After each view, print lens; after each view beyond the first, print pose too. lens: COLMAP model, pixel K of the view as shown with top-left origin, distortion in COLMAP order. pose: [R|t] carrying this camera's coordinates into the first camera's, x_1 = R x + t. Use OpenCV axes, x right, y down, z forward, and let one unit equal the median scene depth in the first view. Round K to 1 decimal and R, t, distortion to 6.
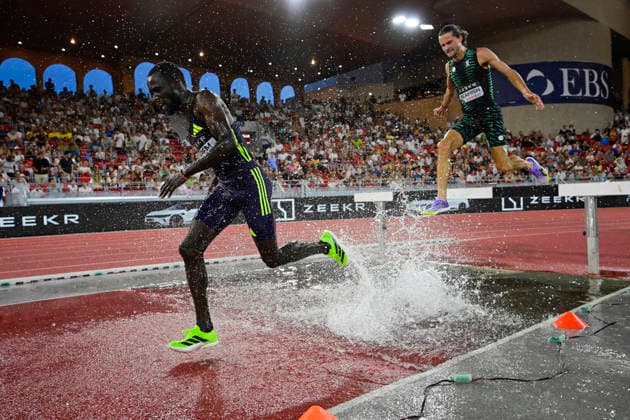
lens RADIAL K [[498.7, 0, 313.1], [0, 498.7, 204.1], [0, 0, 1]] dist [0.000123, 0.008743]
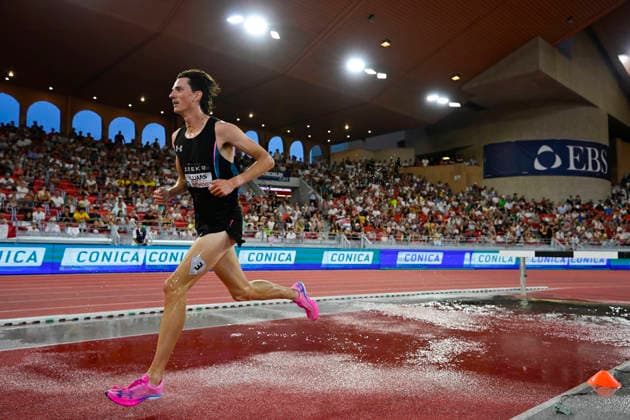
lens RADIAL K [[498.7, 0, 312.4], [0, 498.7, 205.5], [0, 0, 1]] dist [0.000123, 0.008743]
pose [[0.997988, 0.049574, 0.039538, -0.129522], [-0.045457, 0.994050, -0.098985, 0.004002], [-0.044210, 0.096989, 0.994303, -0.100509]]
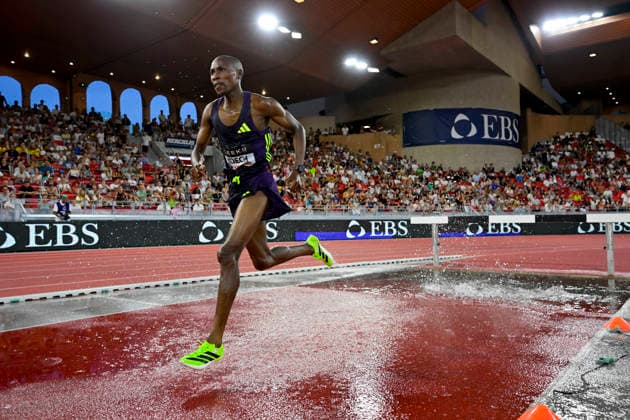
lens RADIAL K [[498.7, 0, 314.1], [0, 498.7, 199.2], [0, 0, 1]] dist [0.000123, 0.008743]
pose [[0.981555, 0.032966, 0.188317, -0.100993], [-0.021580, 0.997831, -0.062197, 0.004387], [-0.189958, 0.056986, 0.980137, -0.048578]]
